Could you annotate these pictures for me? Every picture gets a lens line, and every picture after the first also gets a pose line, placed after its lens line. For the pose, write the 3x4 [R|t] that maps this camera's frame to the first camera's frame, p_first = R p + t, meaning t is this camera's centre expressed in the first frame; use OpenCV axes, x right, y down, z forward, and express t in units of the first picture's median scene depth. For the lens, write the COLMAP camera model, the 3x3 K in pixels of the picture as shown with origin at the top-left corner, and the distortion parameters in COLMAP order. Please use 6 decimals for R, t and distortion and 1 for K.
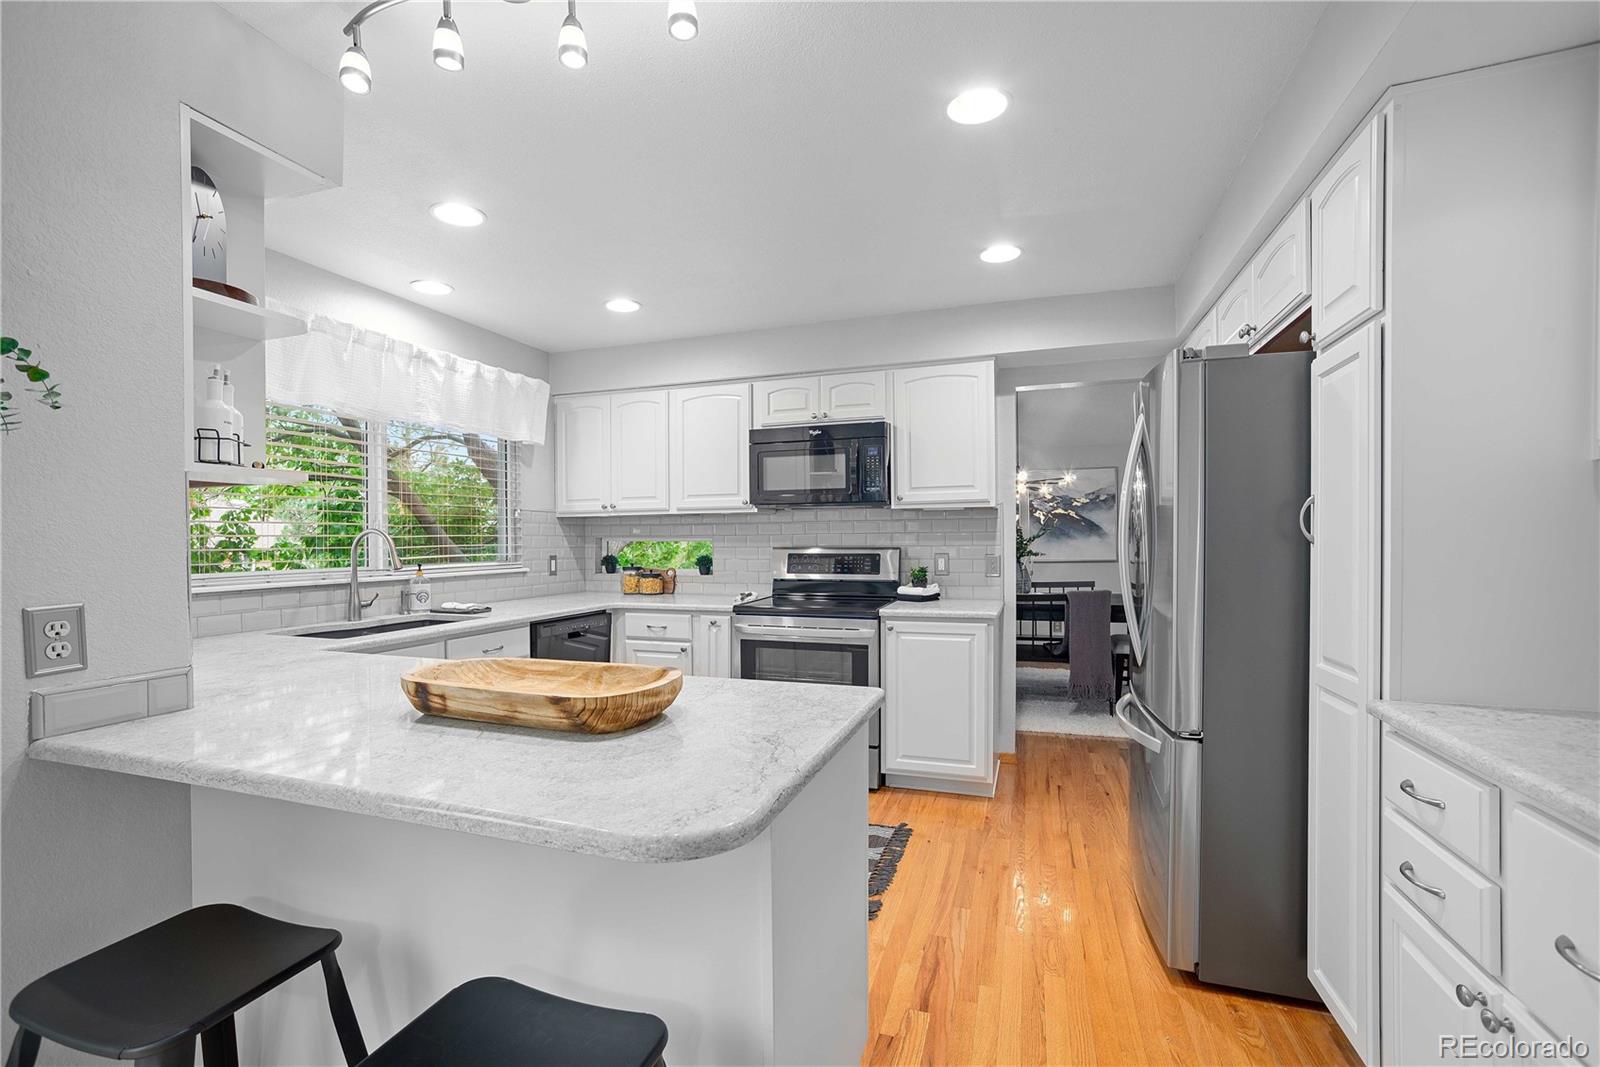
lens RADIAL K [[702.7, 0, 785.3], [0, 702.7, 540.1], [0, 0, 1]] dist [-0.050382, 0.013385]
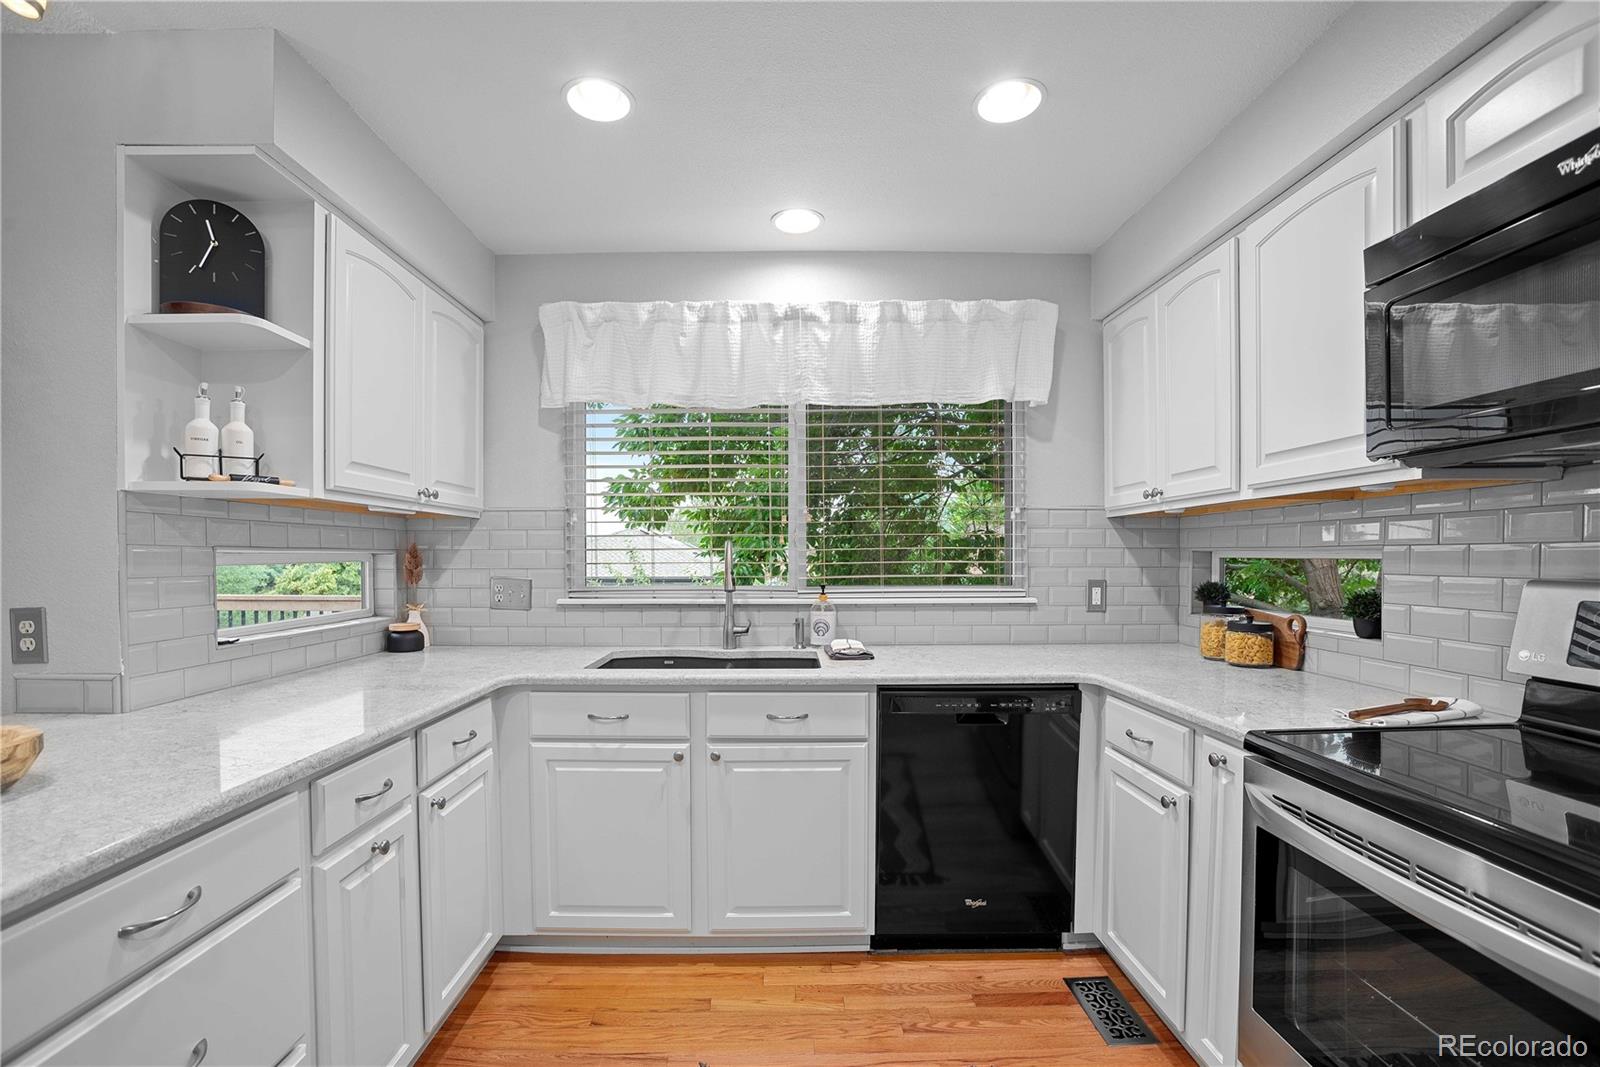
lens RADIAL K [[702.7, 0, 778.7], [0, 702.7, 569.9], [0, 0, 1]] dist [-0.050382, 0.013385]
pose [[0.356912, 0.020087, -0.933922, 0.166995], [-0.003172, 0.999789, 0.020292, 0.001365], [0.934133, -0.004280, 0.356900, 0.598423]]
